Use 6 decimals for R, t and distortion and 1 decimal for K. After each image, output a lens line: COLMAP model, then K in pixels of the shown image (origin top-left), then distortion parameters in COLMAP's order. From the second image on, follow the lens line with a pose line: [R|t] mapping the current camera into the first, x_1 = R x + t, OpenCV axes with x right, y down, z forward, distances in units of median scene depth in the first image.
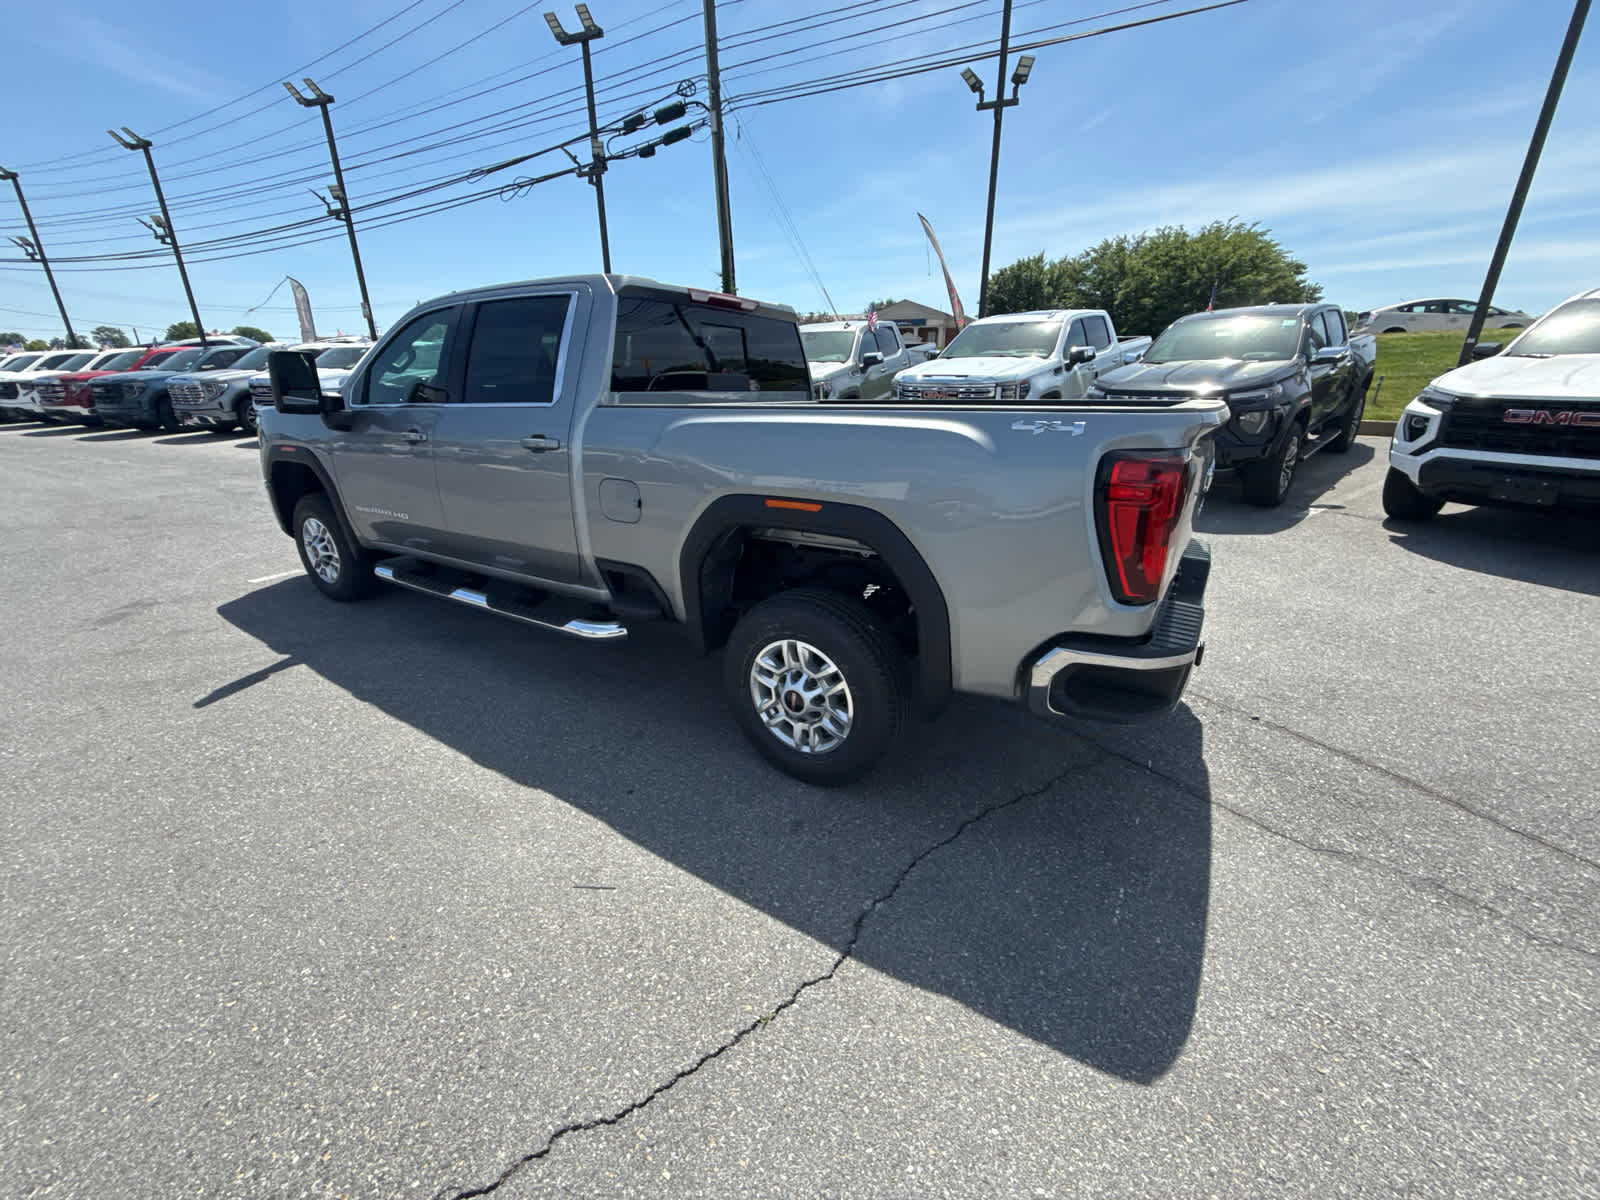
lens RADIAL K [[637.3, 0, 803.6], [0, 637.3, 598.2], [0, 0, 1]] dist [0.001069, 0.000042]
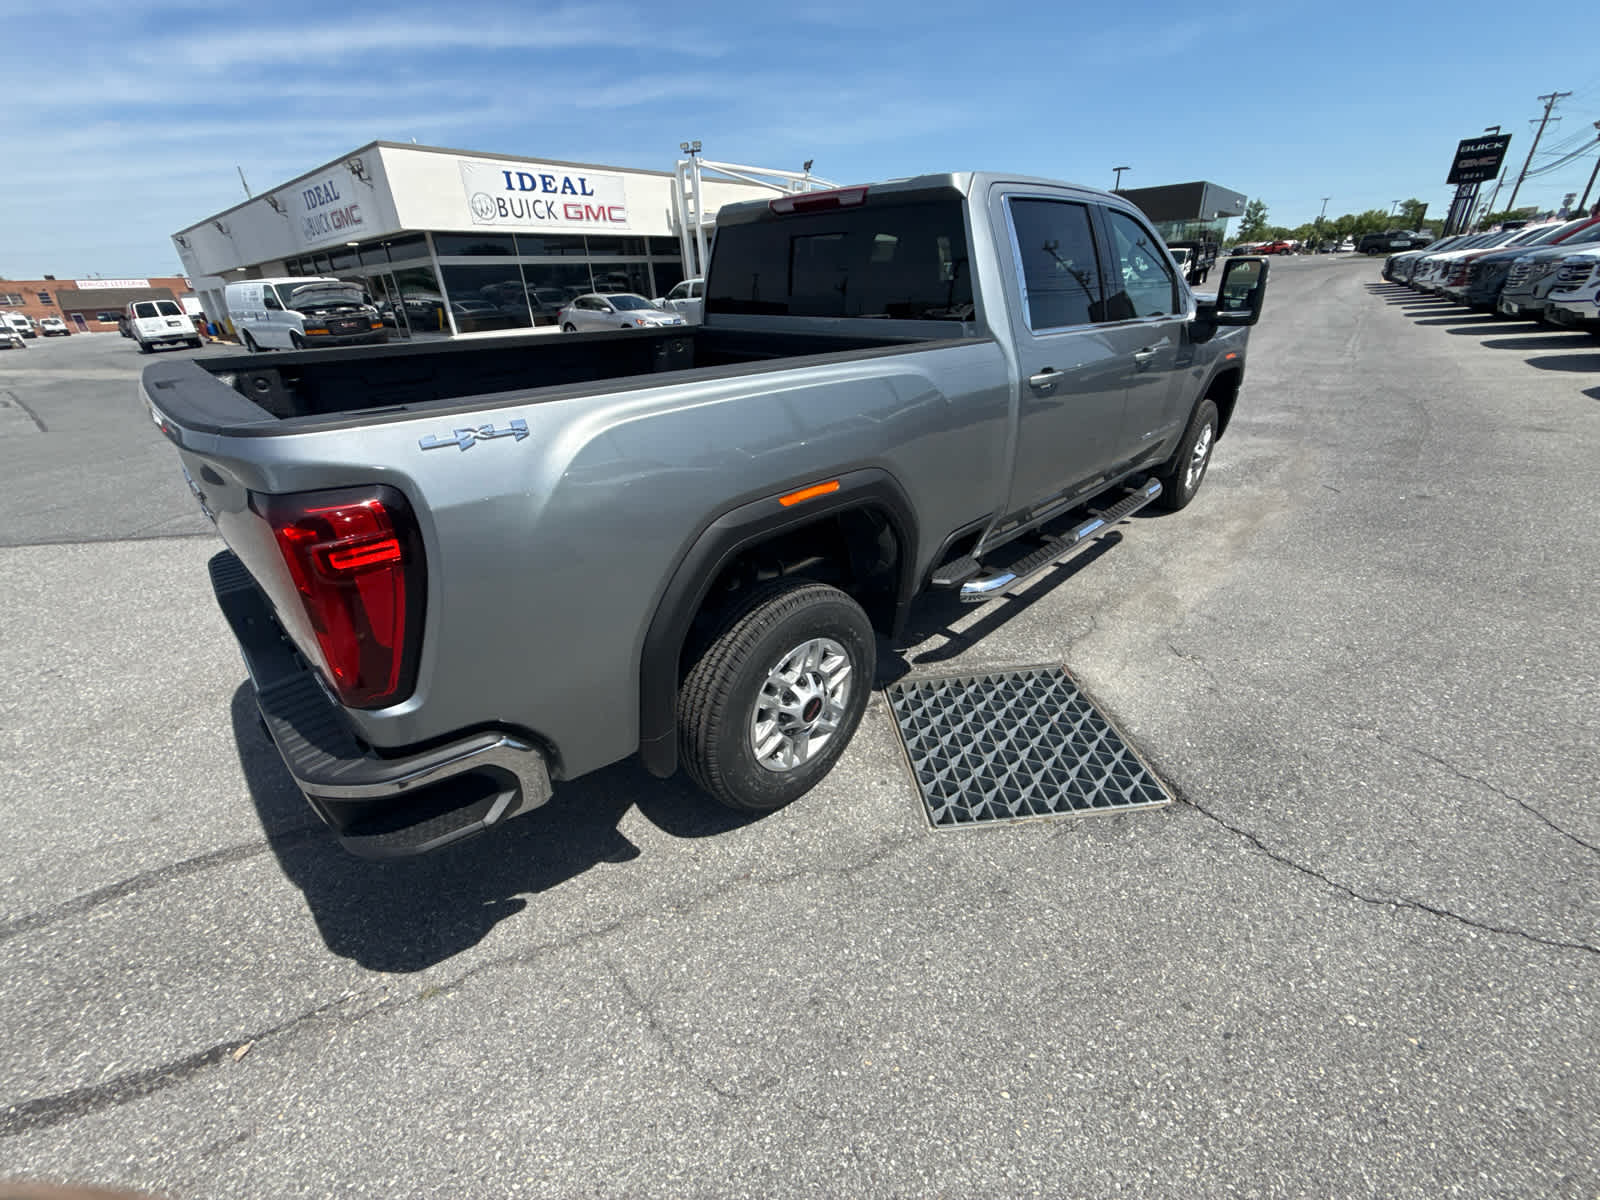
lens RADIAL K [[639.6, 0, 802.4], [0, 639.6, 595.4], [0, 0, 1]] dist [0.001635, -0.000497]
pose [[-0.215930, 0.437973, -0.872670, 0.664640], [-0.284344, 0.826812, 0.485315, -0.354694], [0.934089, 0.352932, -0.053999, 0.974527]]
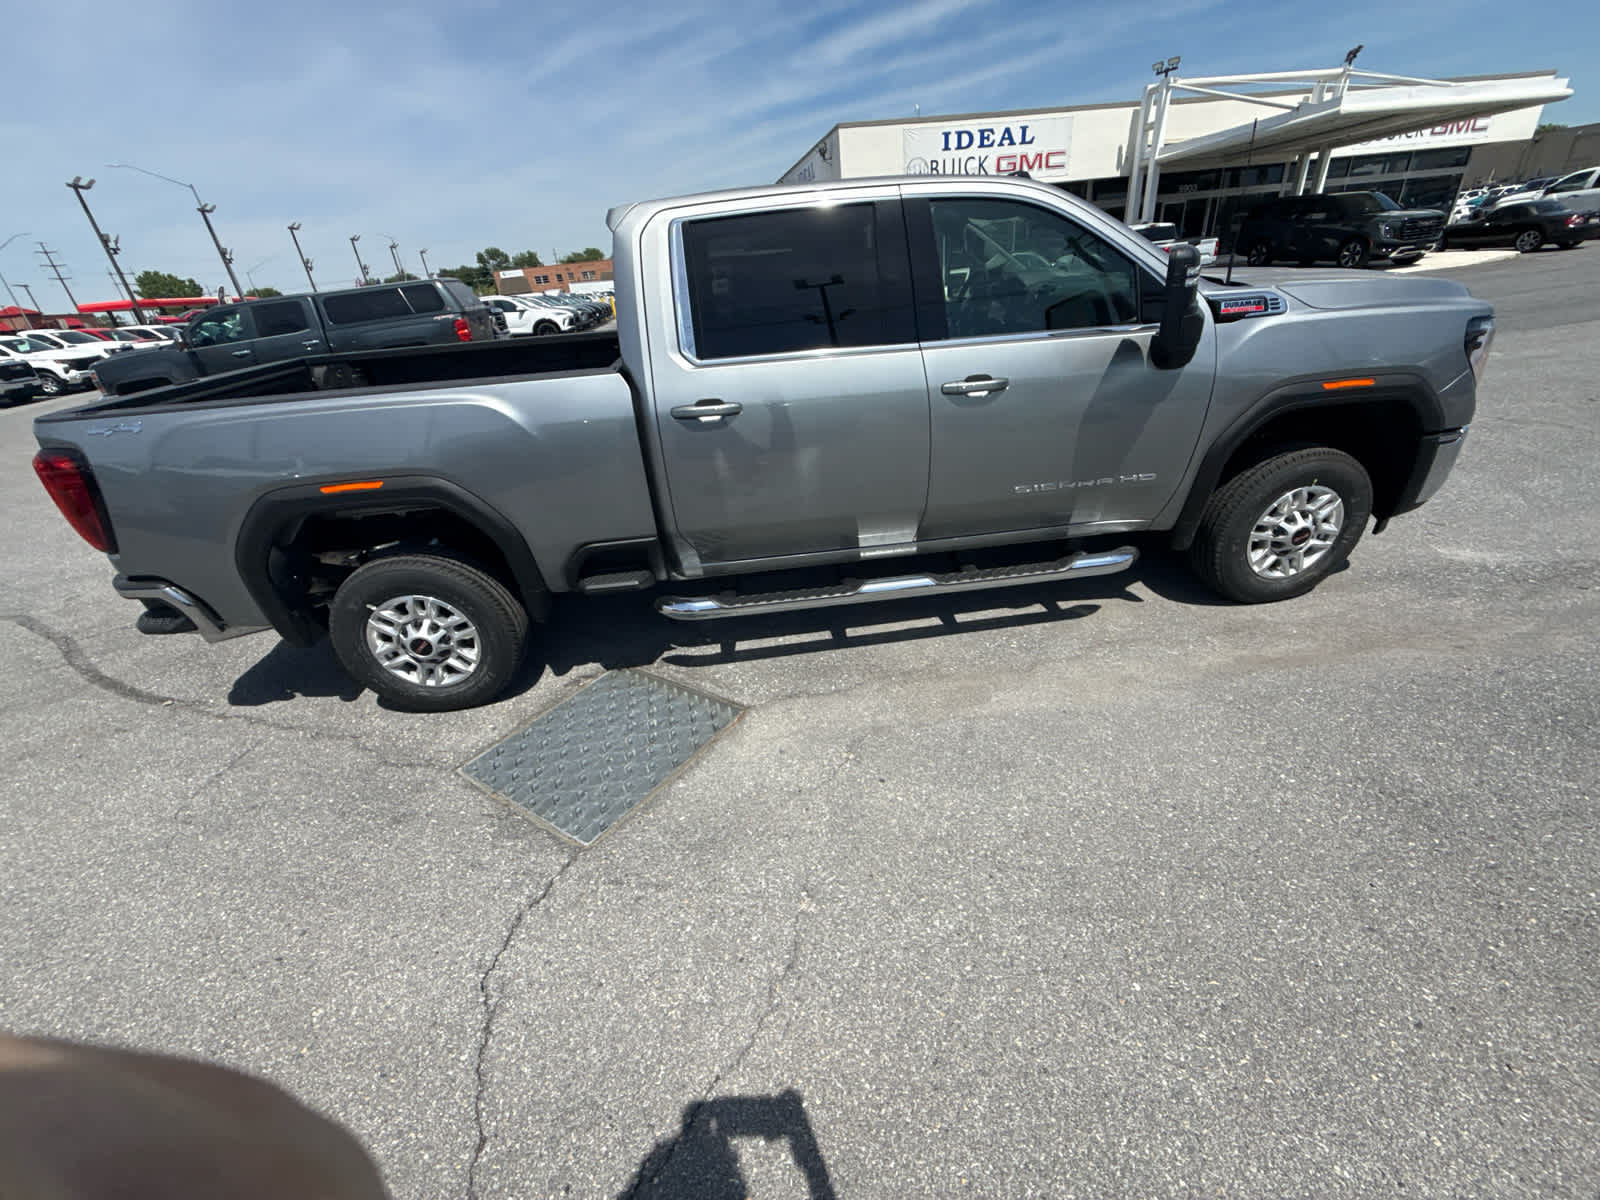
lens RADIAL K [[638.8, 0, 804.5], [0, 638.8, 597.4], [0, 0, 1]] dist [0.001205, -0.000233]
pose [[-0.782598, 0.348084, -0.516119, 0.273902], [-0.119240, 0.729902, 0.673071, -0.580784], [0.611001, 0.588286, -0.529714, 1.563847]]
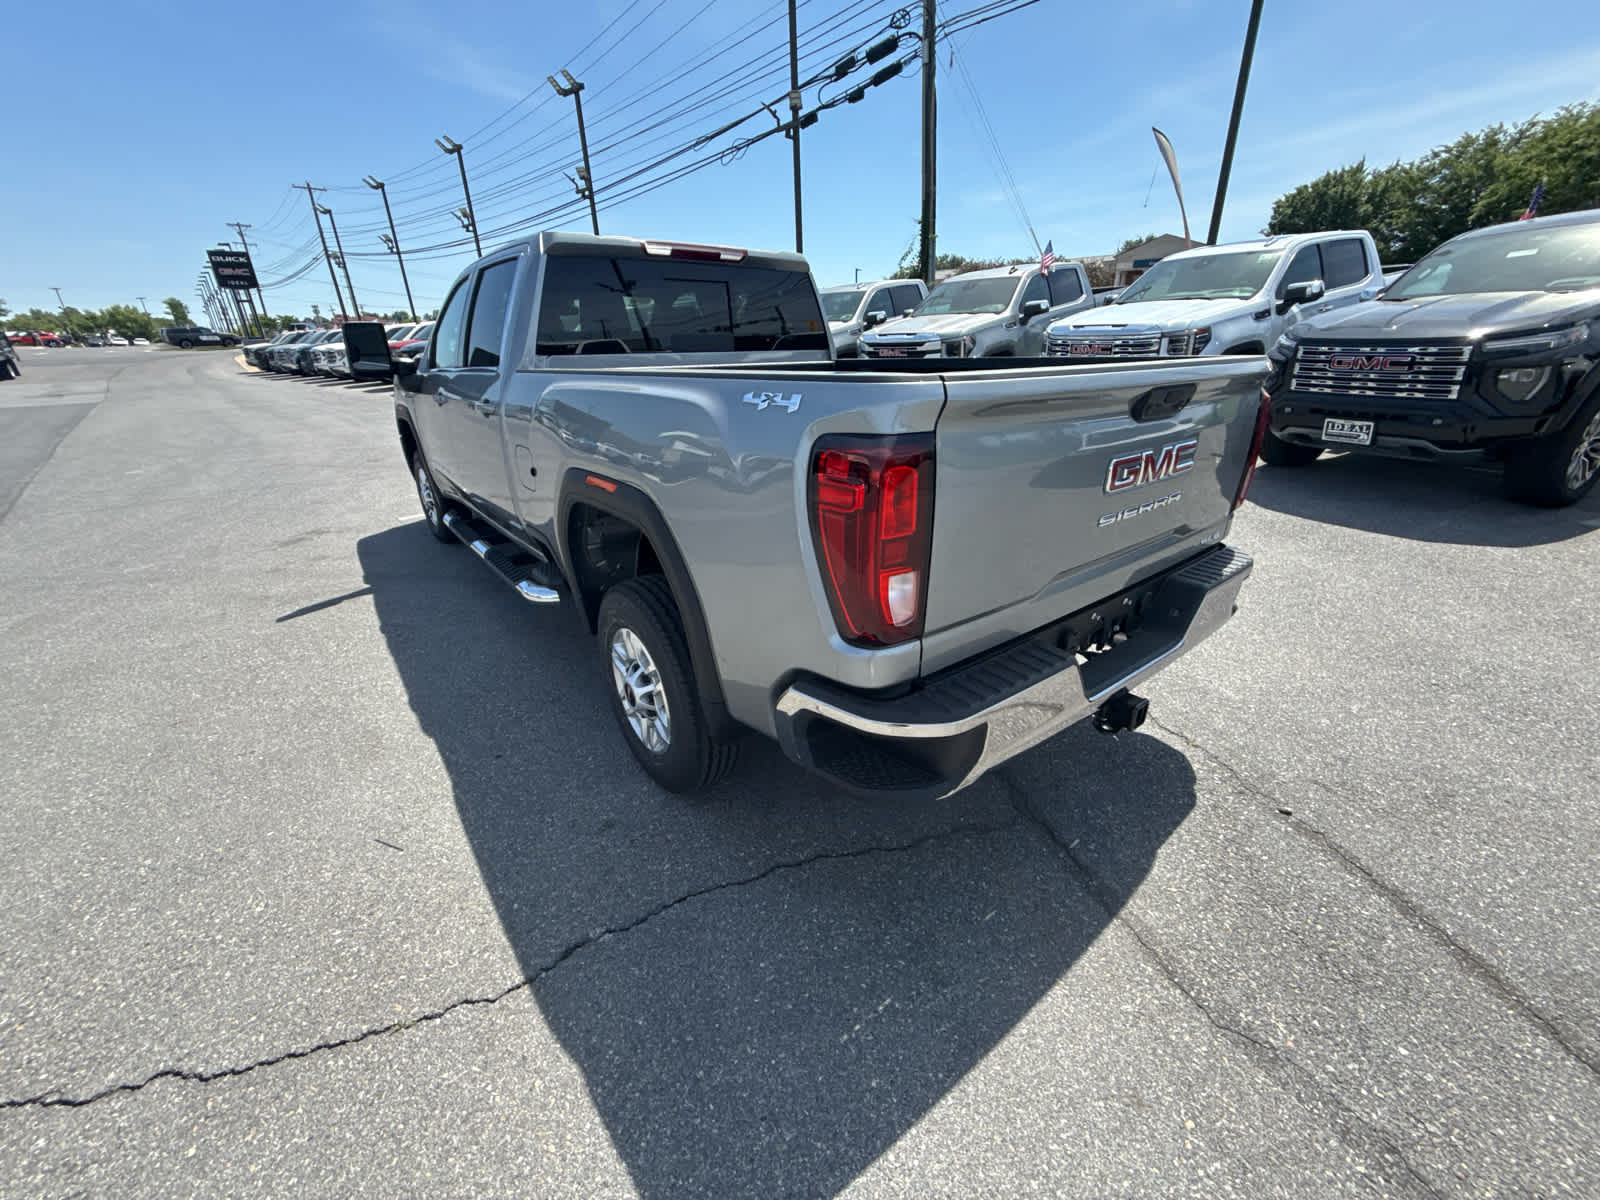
lens RADIAL K [[637.3, 0, 803.6], [0, 637.3, 598.2], [0, 0, 1]] dist [0.001069, 0.000042]
pose [[0.943978, 0.105244, -0.312778, 0.297278], [-0.086186, 0.993513, 0.074187, -0.040515], [0.318557, -0.043074, 0.946925, 0.124851]]
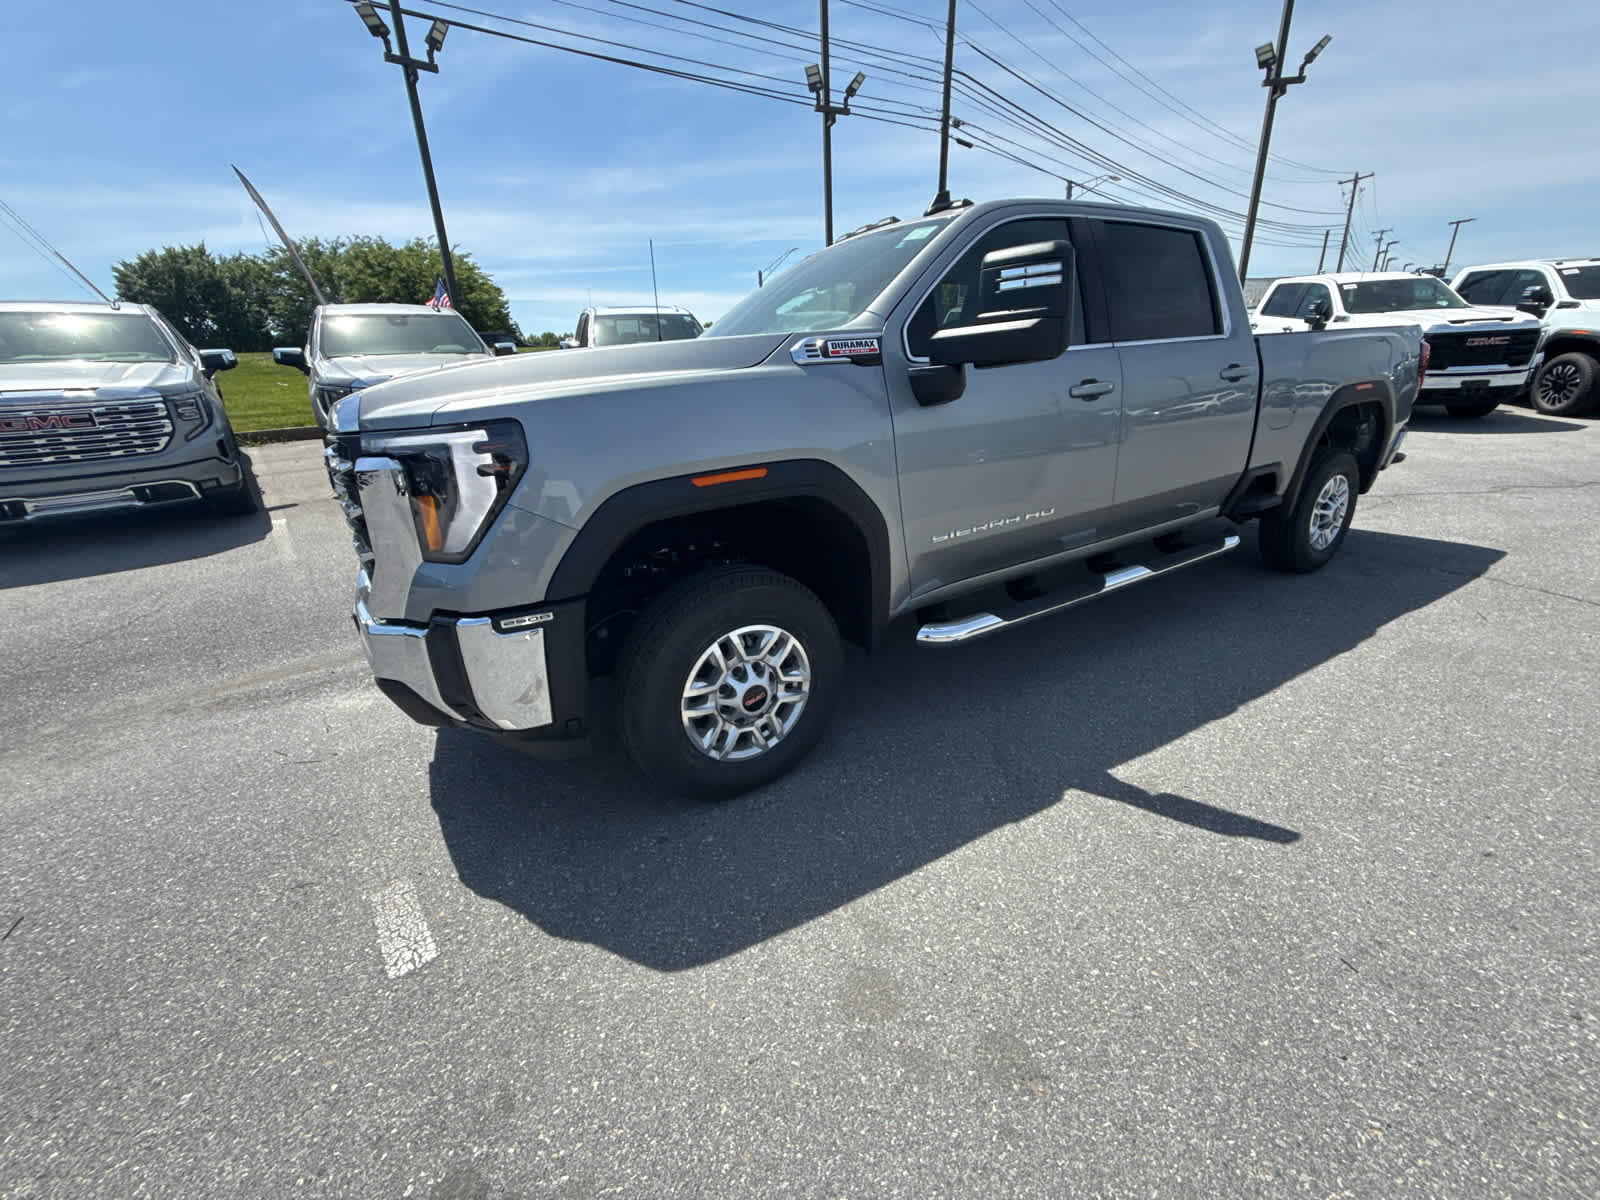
lens RADIAL K [[641.6, 0, 805.4], [0, 641.6, 598.2], [0, 0, 1]] dist [-0.000731, 0.000063]
pose [[0.439918, -0.315988, 0.840609, -1.227440], [0.339235, 0.925169, 0.170242, -0.225866], [-0.831500, 0.210271, 0.514192, 0.794883]]
